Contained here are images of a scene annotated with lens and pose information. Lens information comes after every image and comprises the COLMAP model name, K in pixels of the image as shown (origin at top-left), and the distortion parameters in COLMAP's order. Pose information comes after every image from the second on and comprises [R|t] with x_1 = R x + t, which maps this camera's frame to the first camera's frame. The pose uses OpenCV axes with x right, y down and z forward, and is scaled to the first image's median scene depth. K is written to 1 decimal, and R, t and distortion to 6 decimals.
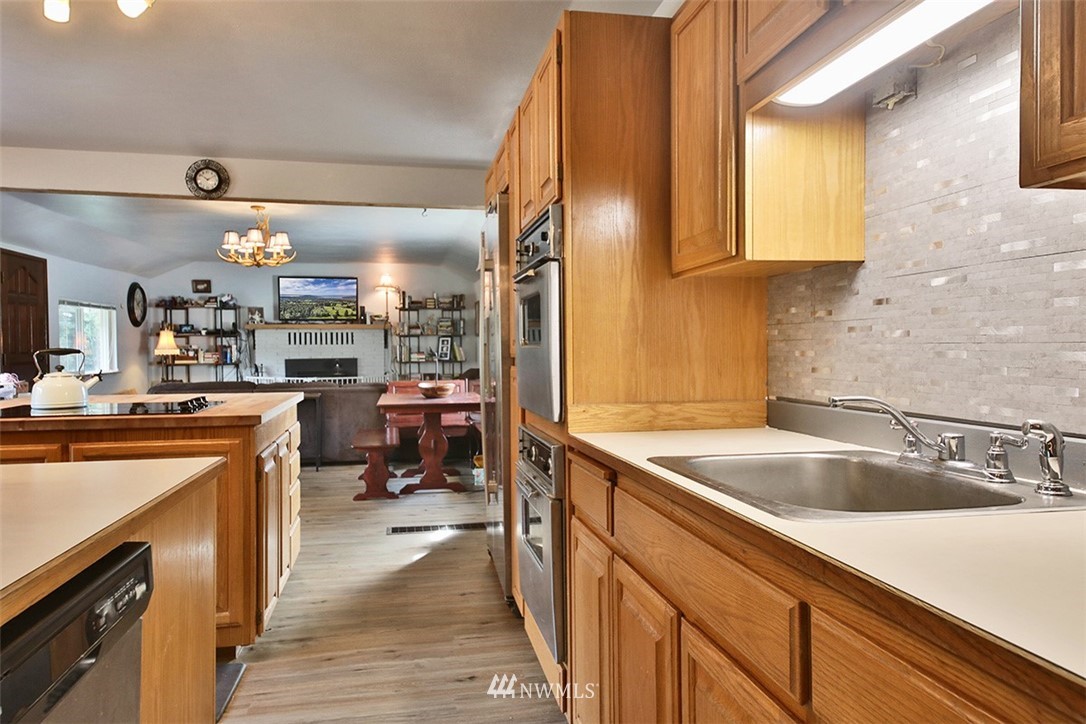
lens RADIAL K [[740.1, 0, 546.8], [0, 740.1, 359.1], [0, 0, 1]] dist [0.062541, -0.010668]
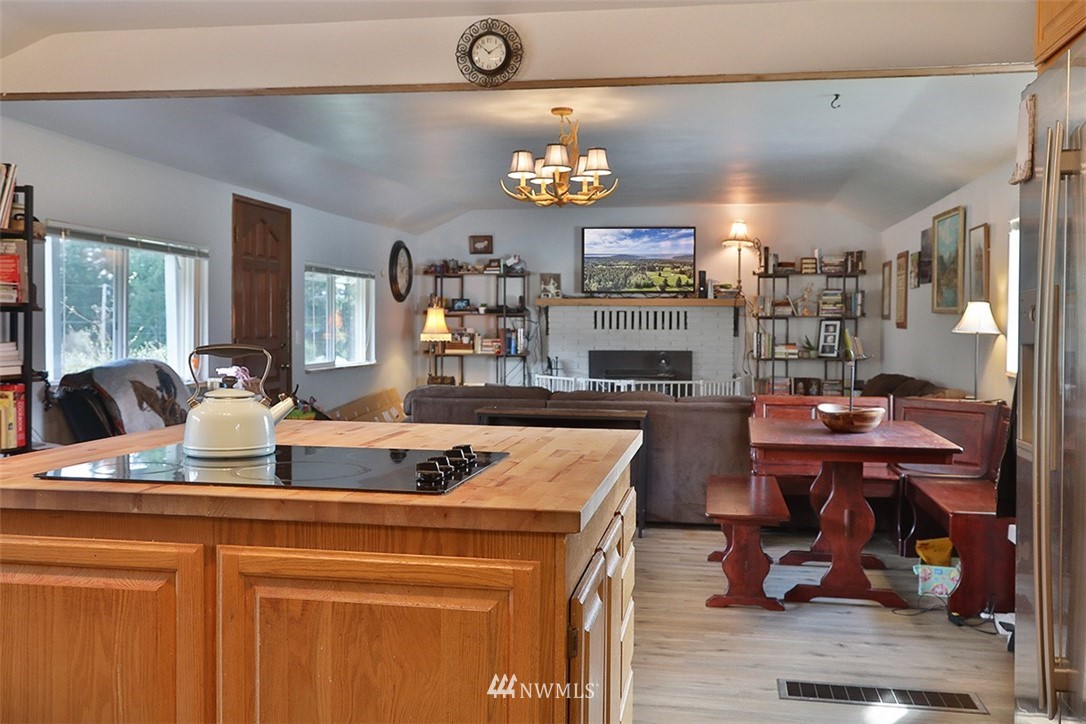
lens RADIAL K [[1022.4, 0, 542.8], [0, 1022.4, 359.4], [0, 0, 1]] dist [-0.001222, 0.000000]
pose [[0.931123, 0.025271, -0.363830, -0.075296], [-0.020838, 0.999653, 0.016106, -0.008394], [0.364110, -0.007415, 0.931326, 0.175614]]
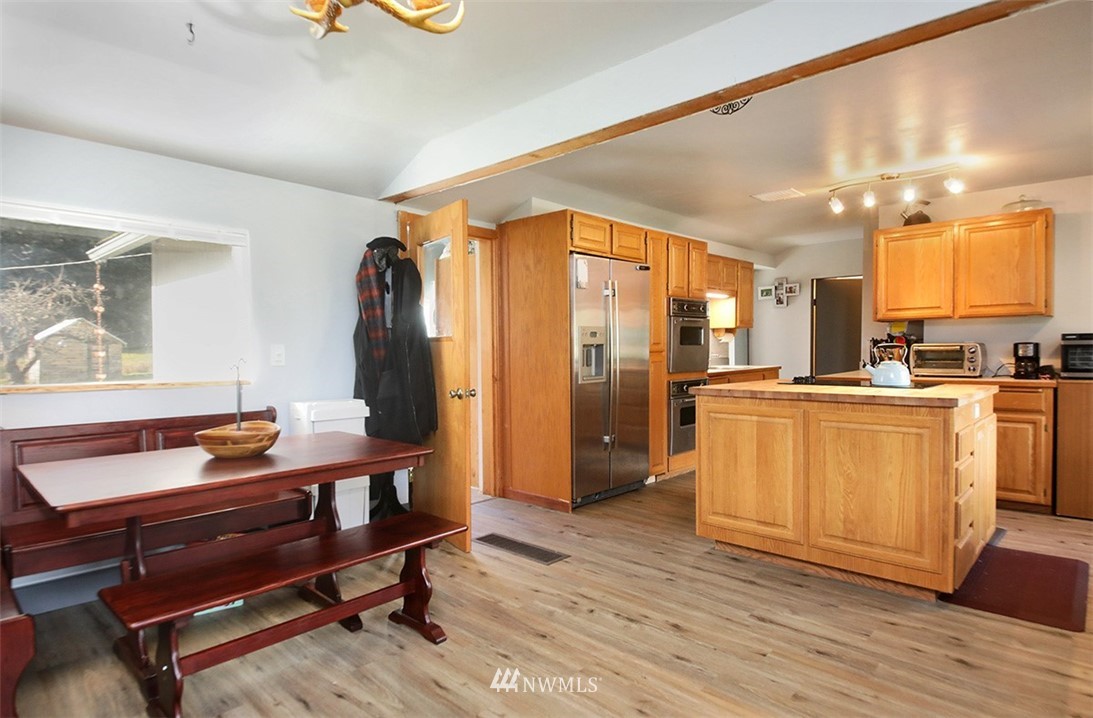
lens RADIAL K [[602.0, 0, 534.2], [0, 602.0, 362.1], [0, 0, 1]] dist [0.003359, -0.009475]
pose [[-0.565782, -0.012823, 0.824455, -0.587949], [0.023757, 0.999210, 0.031844, -0.016807], [-0.824213, 0.037603, -0.565031, 1.067973]]
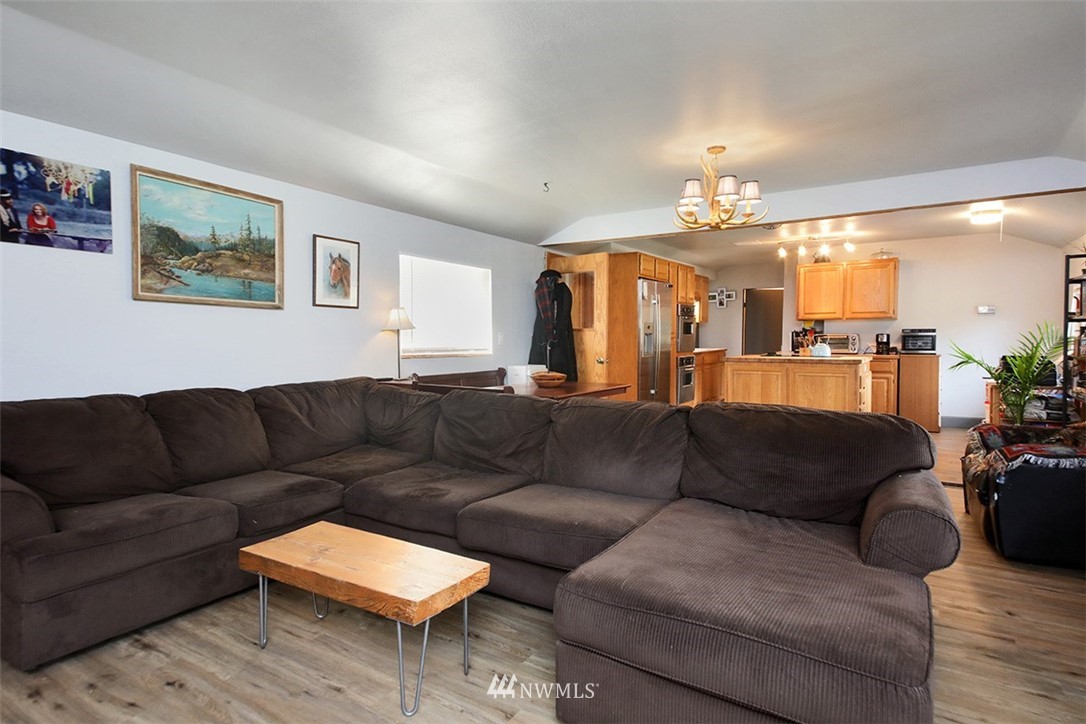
lens RADIAL K [[595.2, 0, 540.3], [0, 595.2, 353.2], [0, 0, 1]] dist [0.056218, 0.001794]
pose [[-0.715629, -0.019300, 0.698214, -0.698406], [0.014154, 0.999012, 0.042122, -0.026325], [-0.698337, 0.040026, -0.714649, 1.569949]]
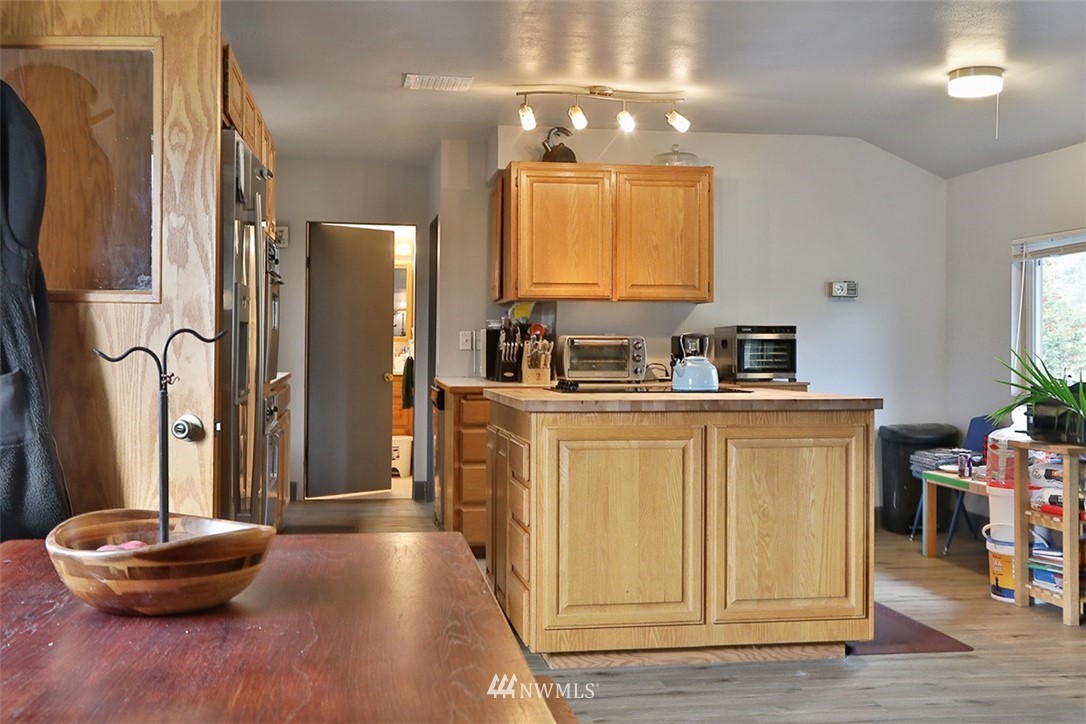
lens RADIAL K [[1168.2, 0, 546.7], [0, 1168.2, 366.0], [0, 0, 1]] dist [0.021869, 0.000000]
pose [[-0.998952, -0.005337, 0.045466, -0.257277], [-0.003792, 0.999415, 0.034001, -0.012070], [-0.045621, 0.033793, -0.998387, 1.260413]]
